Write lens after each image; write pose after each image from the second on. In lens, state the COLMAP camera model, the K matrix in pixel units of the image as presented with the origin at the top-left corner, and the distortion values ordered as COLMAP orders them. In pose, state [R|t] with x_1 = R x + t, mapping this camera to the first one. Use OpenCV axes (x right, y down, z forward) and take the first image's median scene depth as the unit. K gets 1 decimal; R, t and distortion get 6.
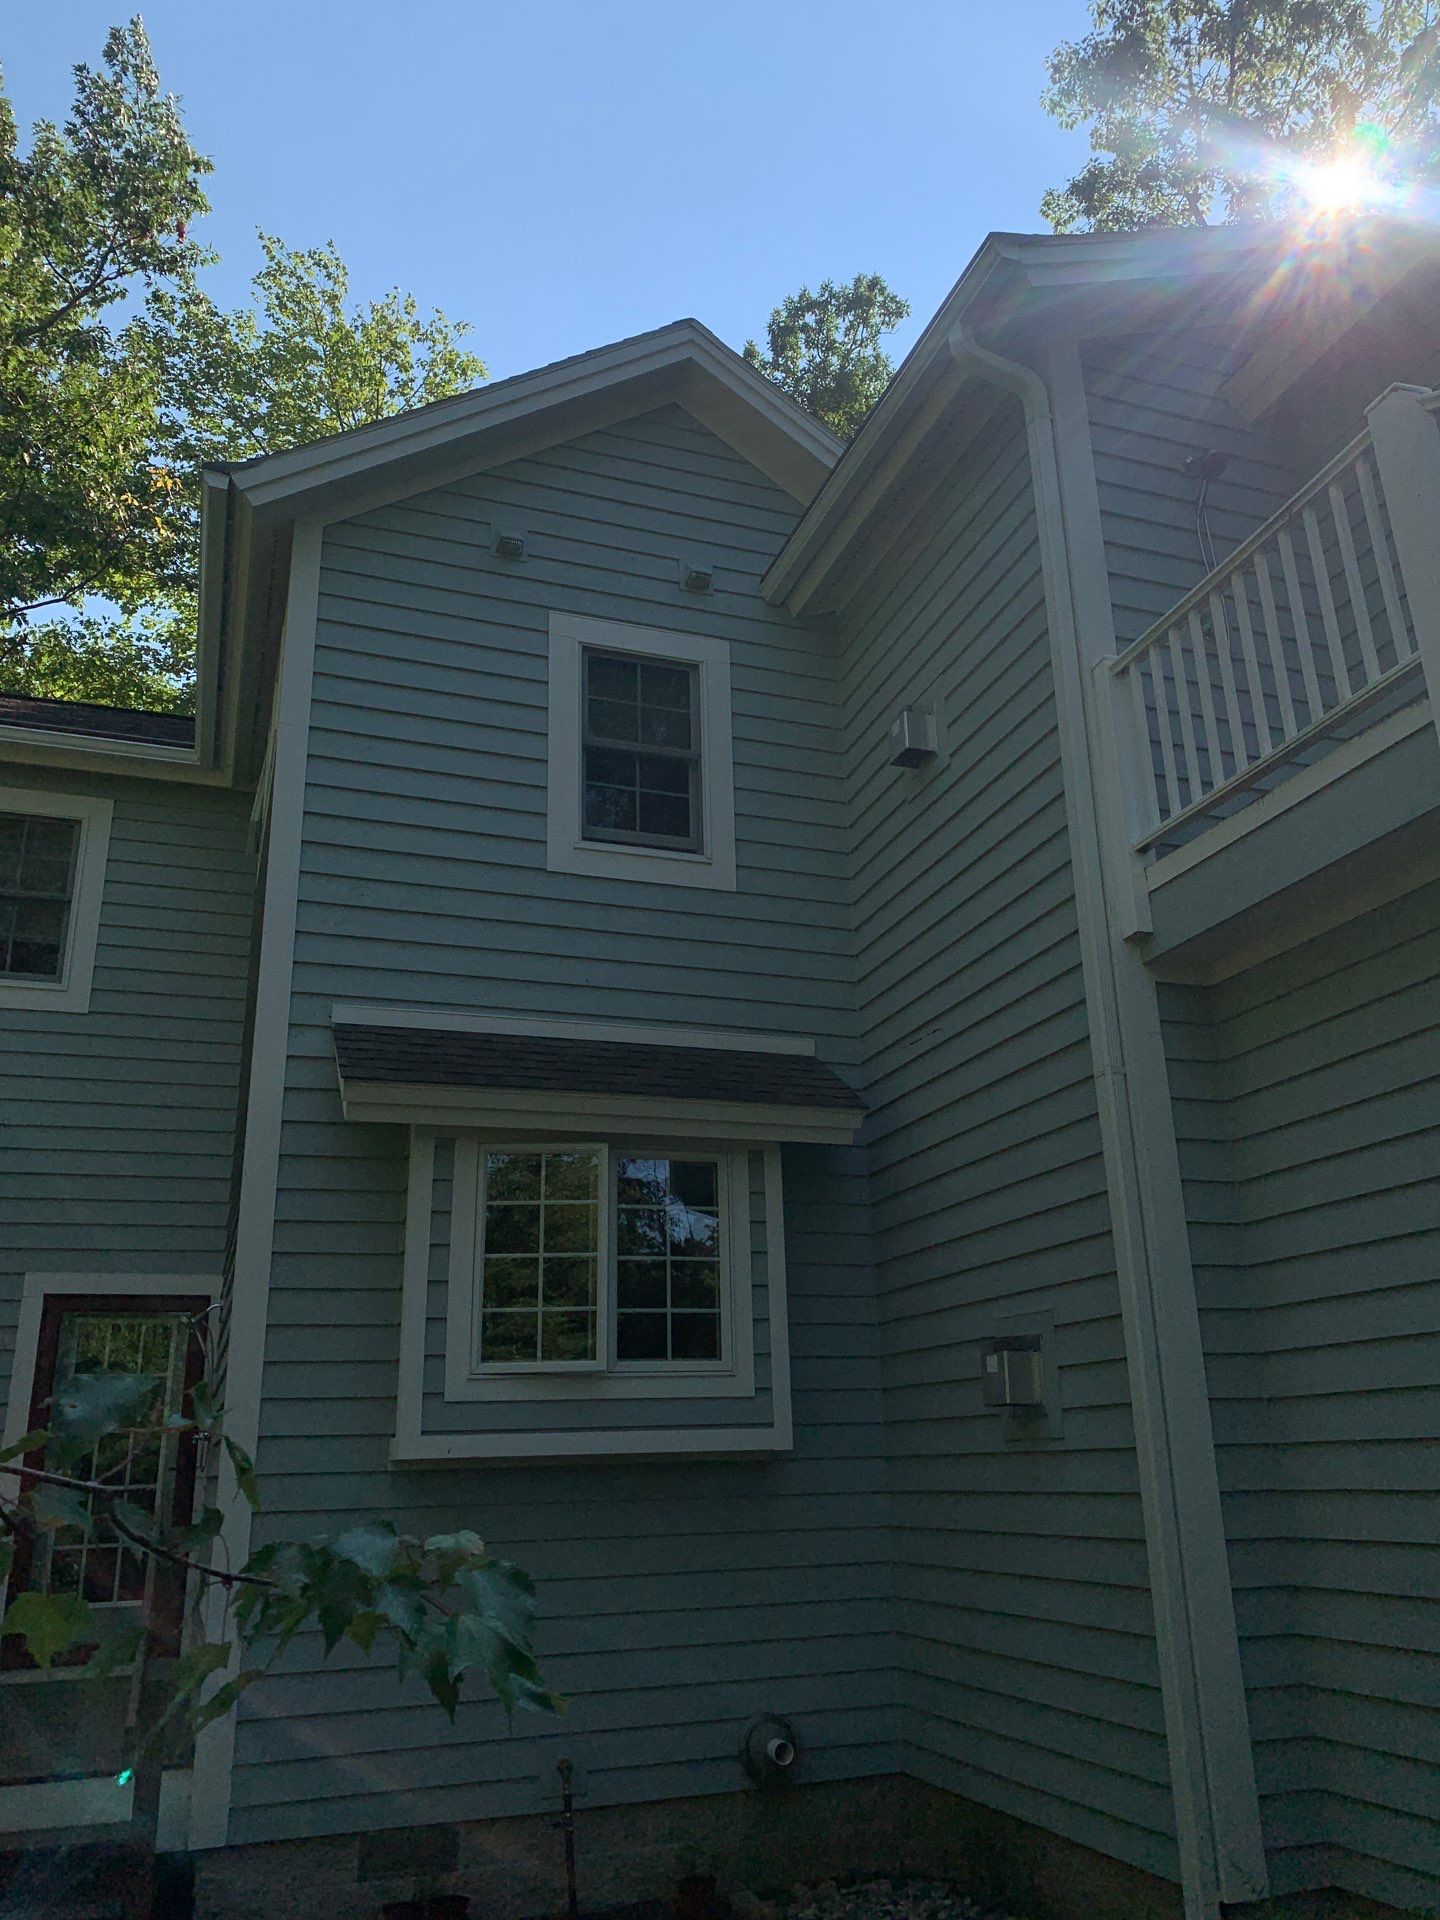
lens RADIAL K [[1474.5, 0, 754.9], [0, 1474.5, 962.1], [0, 0, 1]] dist [0.005533, 0.006082]
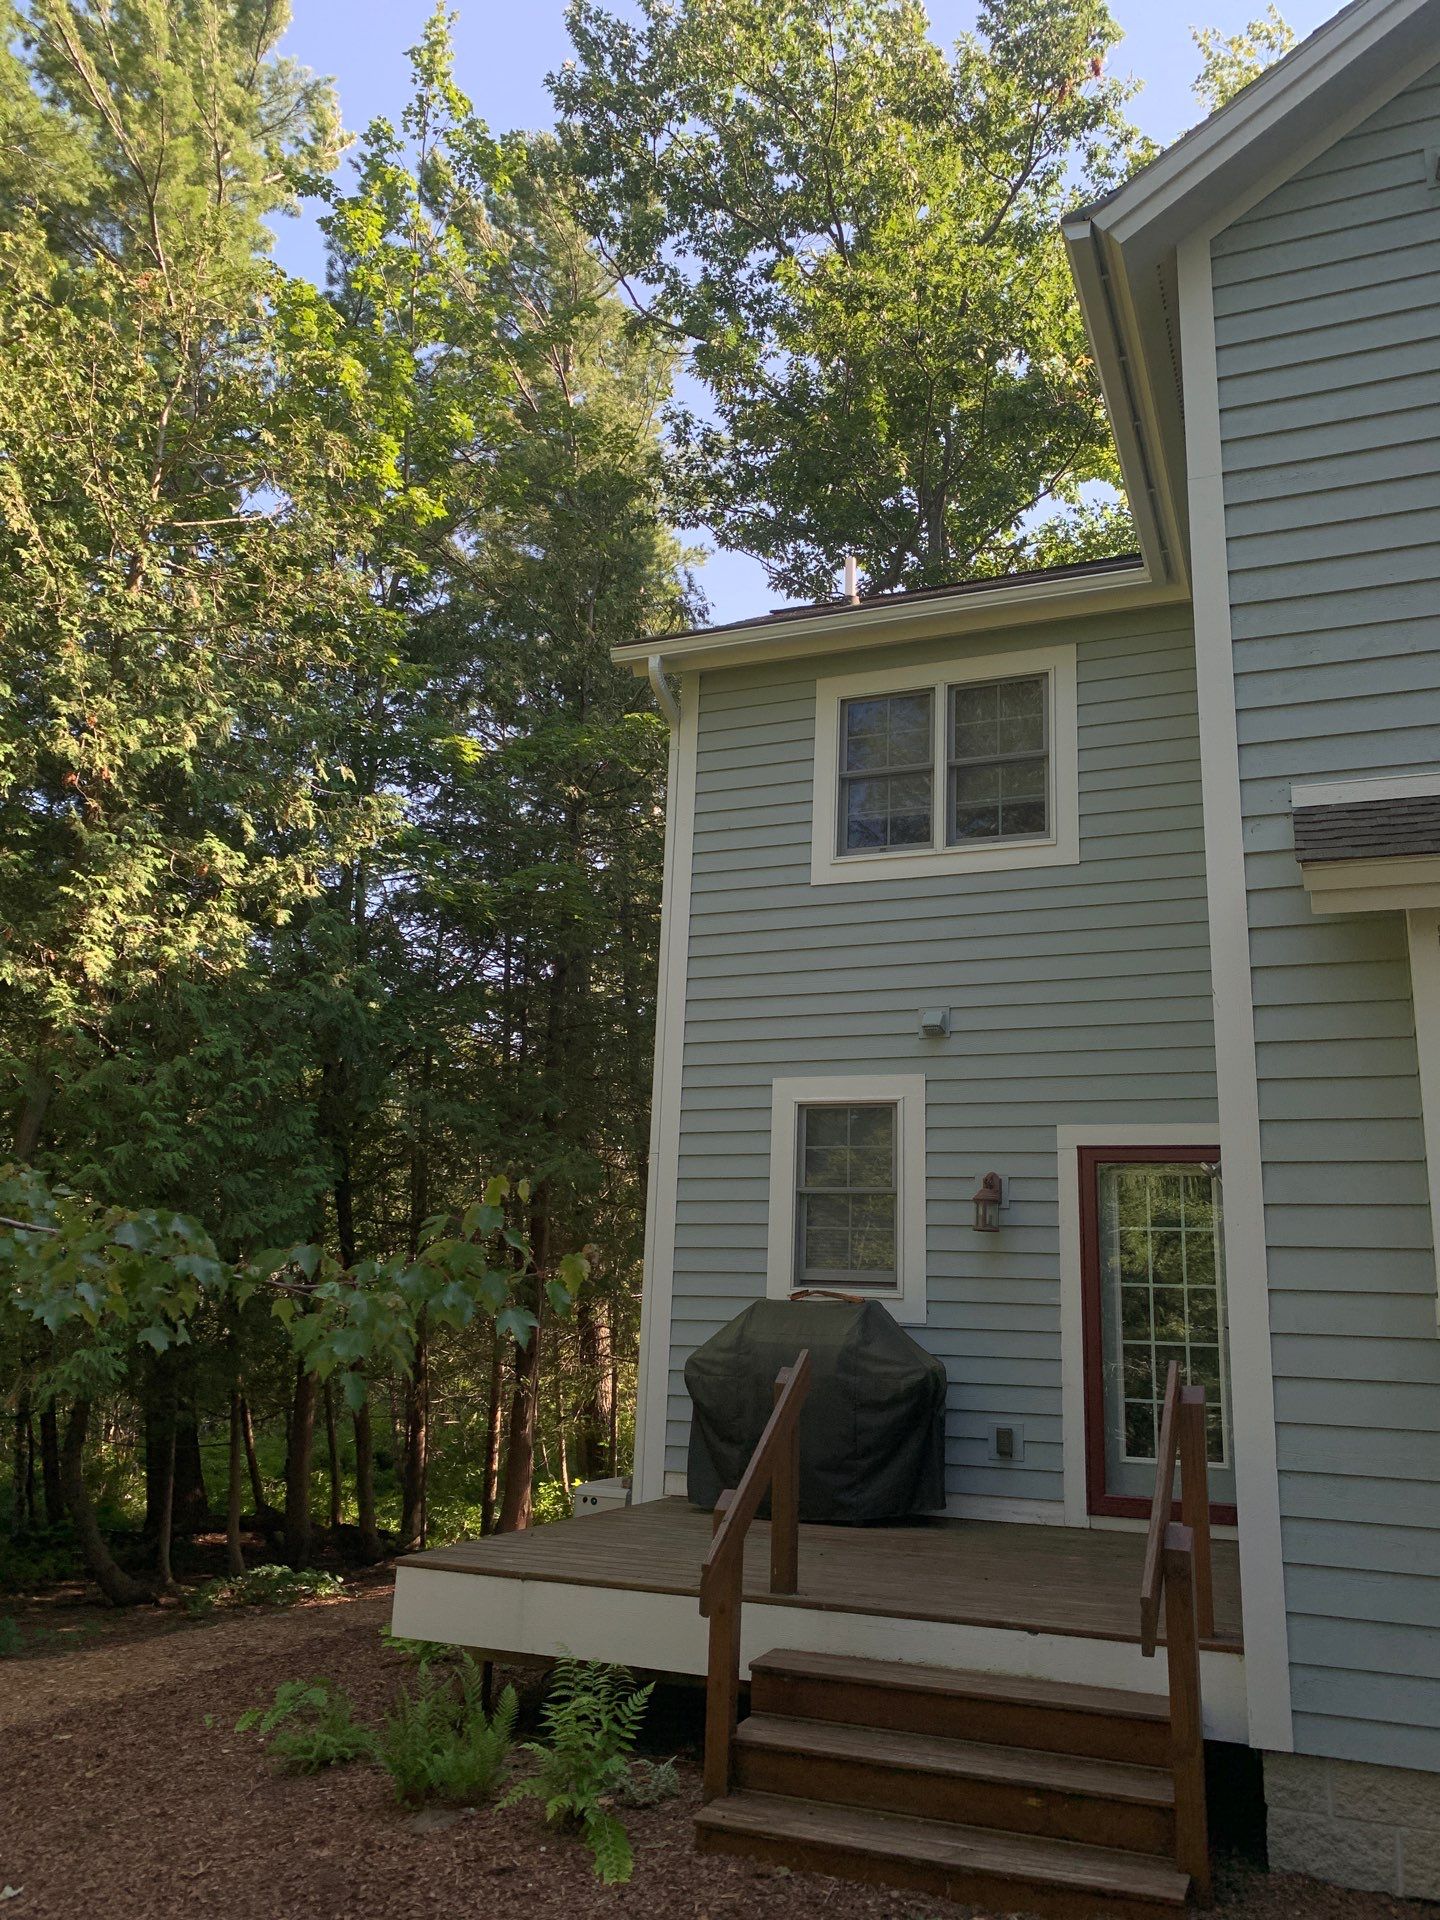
lens RADIAL K [[1474.5, 0, 754.9], [0, 1474.5, 962.1], [0, 0, 1]] dist [0.005533, 0.006082]
pose [[0.750826, -0.112825, -0.650792, 0.015800], [0.167002, 0.985716, 0.021784, 0.049213], [0.639038, -0.125040, 0.758943, 0.136660]]
